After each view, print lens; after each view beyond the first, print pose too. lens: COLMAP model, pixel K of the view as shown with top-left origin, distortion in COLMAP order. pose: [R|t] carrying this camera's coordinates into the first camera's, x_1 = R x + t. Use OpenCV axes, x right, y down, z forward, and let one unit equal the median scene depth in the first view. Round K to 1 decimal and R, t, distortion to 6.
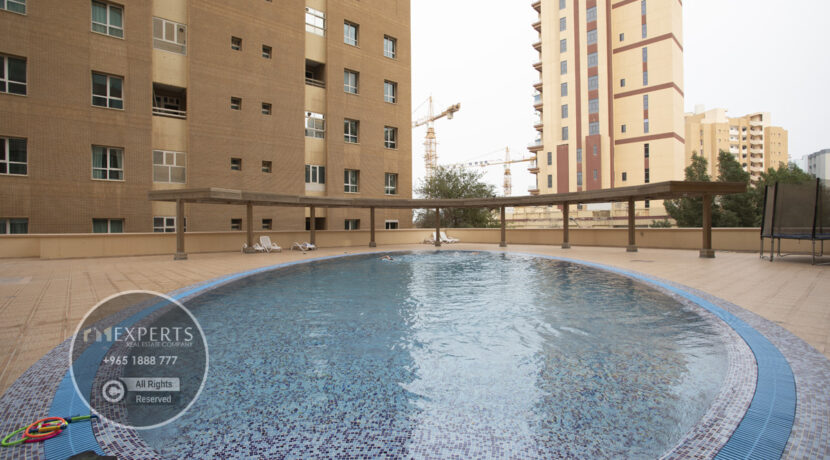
lens RADIAL K [[380.6, 0, 415.0], [0, 380.6, 230.0], [0, 0, 1]] dist [-0.003495, 0.001315]
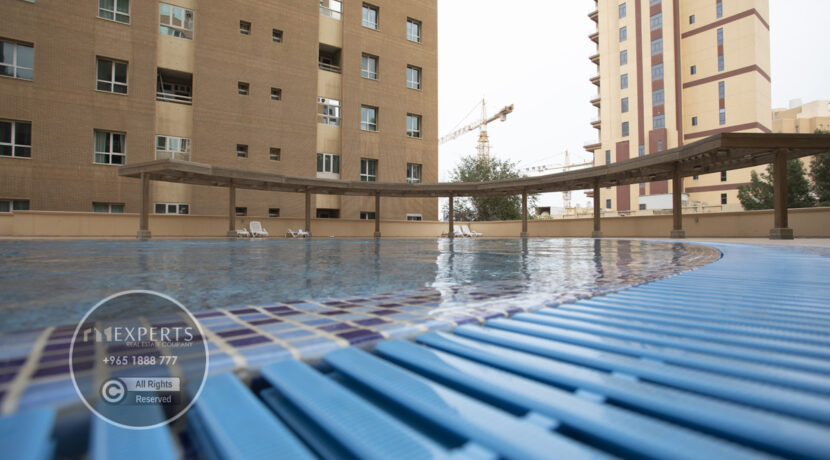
lens RADIAL K [[380.6, 0, 415.0], [0, 380.6, 230.0], [0, 0, 1]] dist [-0.003495, 0.001315]
pose [[0.989970, 0.006912, -0.141110, 0.085290], [-0.009094, 0.999849, -0.014822, 0.032334], [0.140987, 0.015956, 0.989883, 0.087316]]
